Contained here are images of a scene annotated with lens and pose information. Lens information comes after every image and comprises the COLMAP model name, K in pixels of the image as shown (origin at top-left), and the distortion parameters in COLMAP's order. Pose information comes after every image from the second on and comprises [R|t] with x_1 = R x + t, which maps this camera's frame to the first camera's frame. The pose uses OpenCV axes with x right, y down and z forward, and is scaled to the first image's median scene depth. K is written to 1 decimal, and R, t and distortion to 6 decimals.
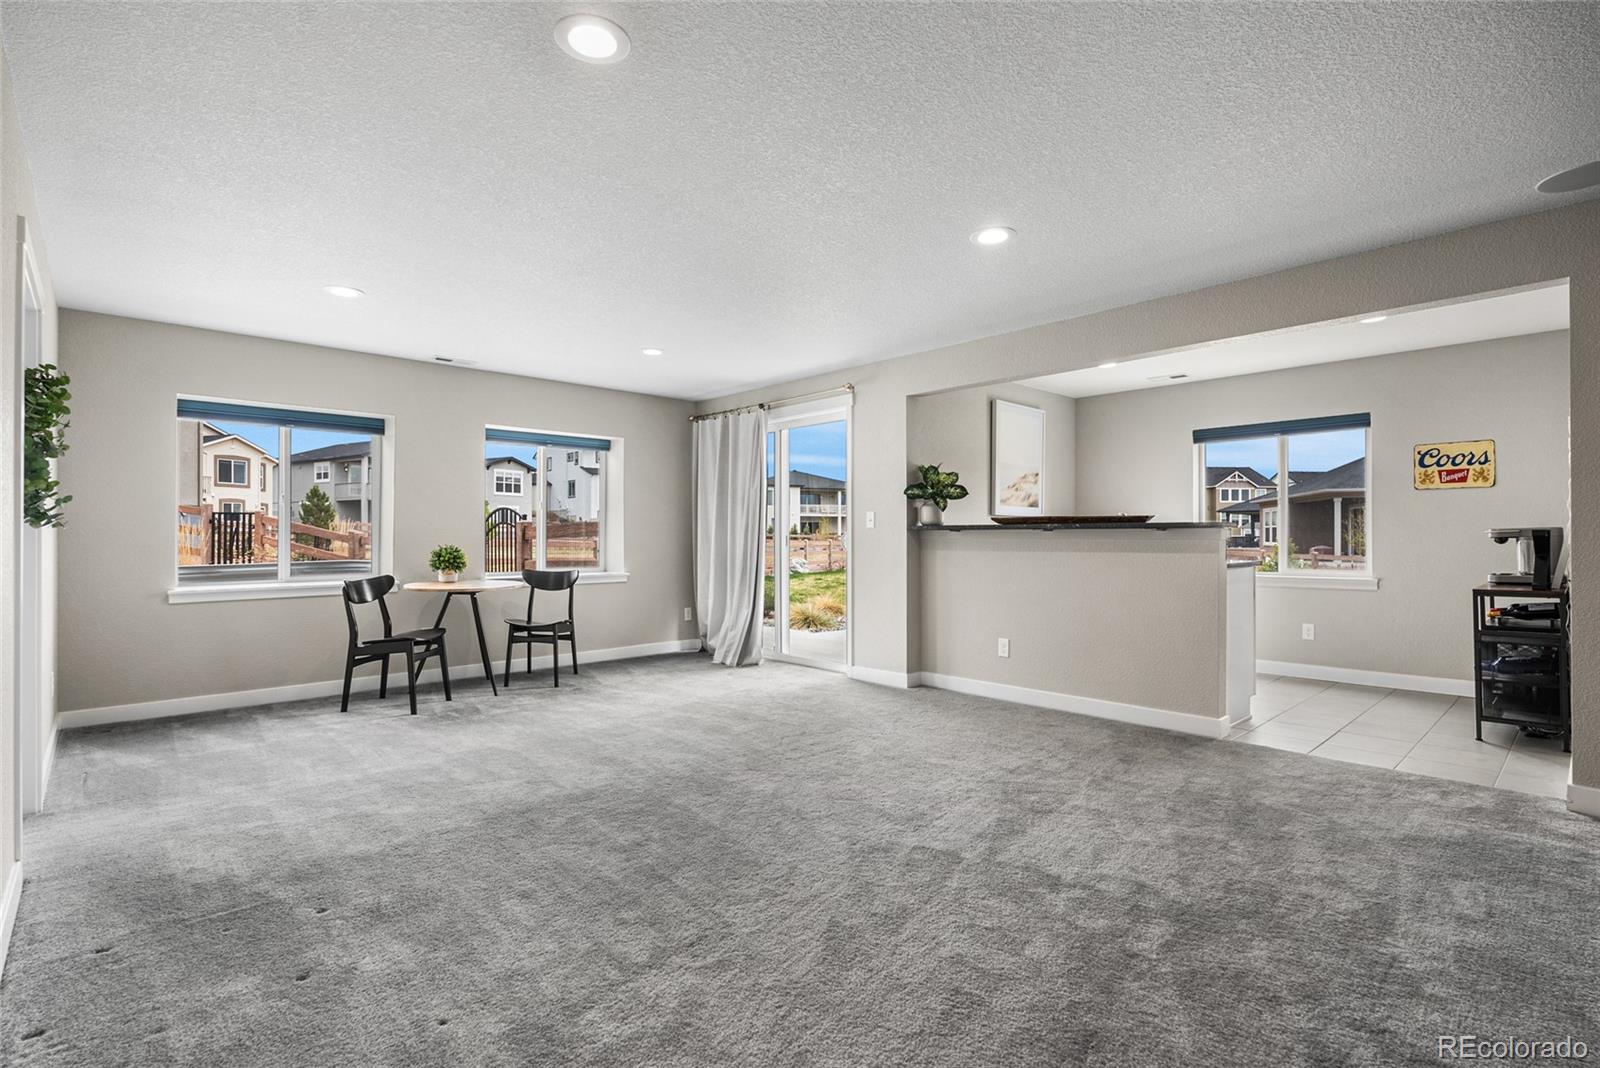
lens RADIAL K [[750.8, 0, 802.7], [0, 750.8, 527.3], [0, 0, 1]] dist [-0.004905, -0.000536]
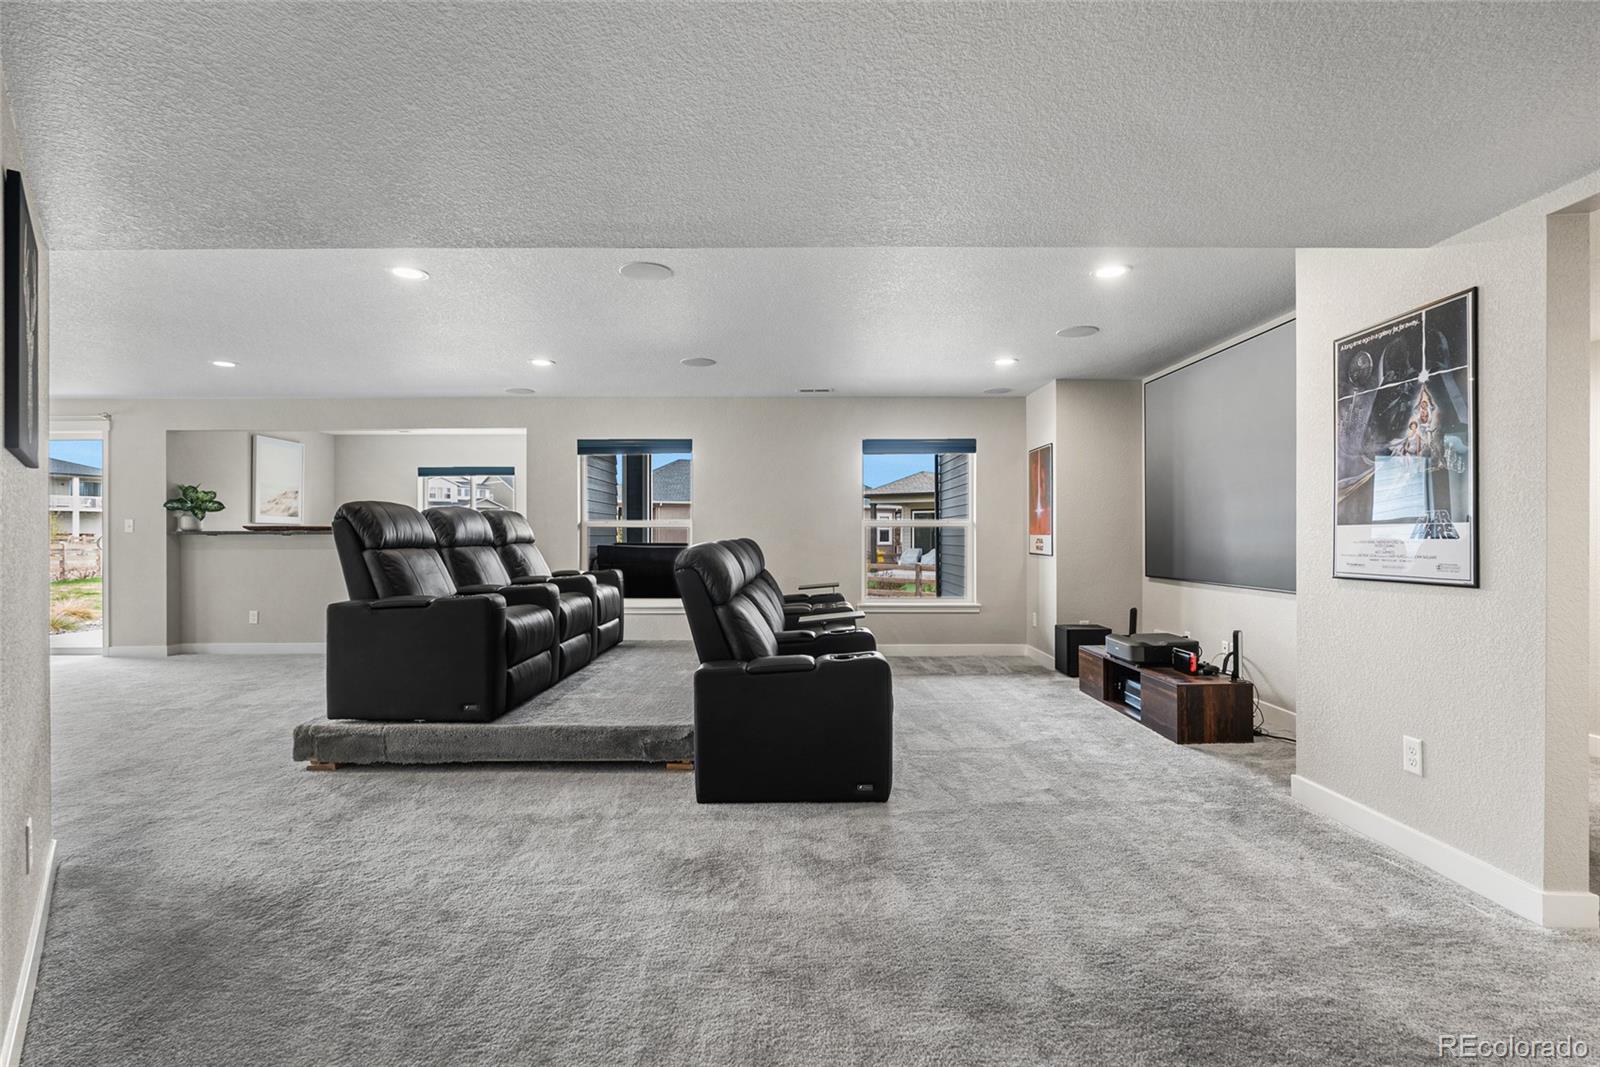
lens RADIAL K [[750.8, 0, 803.9], [0, 750.8, 538.9], [0, 0, 1]] dist [-0.004905, -0.000536]
pose [[0.680450, -0.002125, 0.732791, -0.058275], [-0.008516, 0.999905, 0.010807, -0.011891], [-0.732745, -0.013594, 0.680367, -0.681886]]
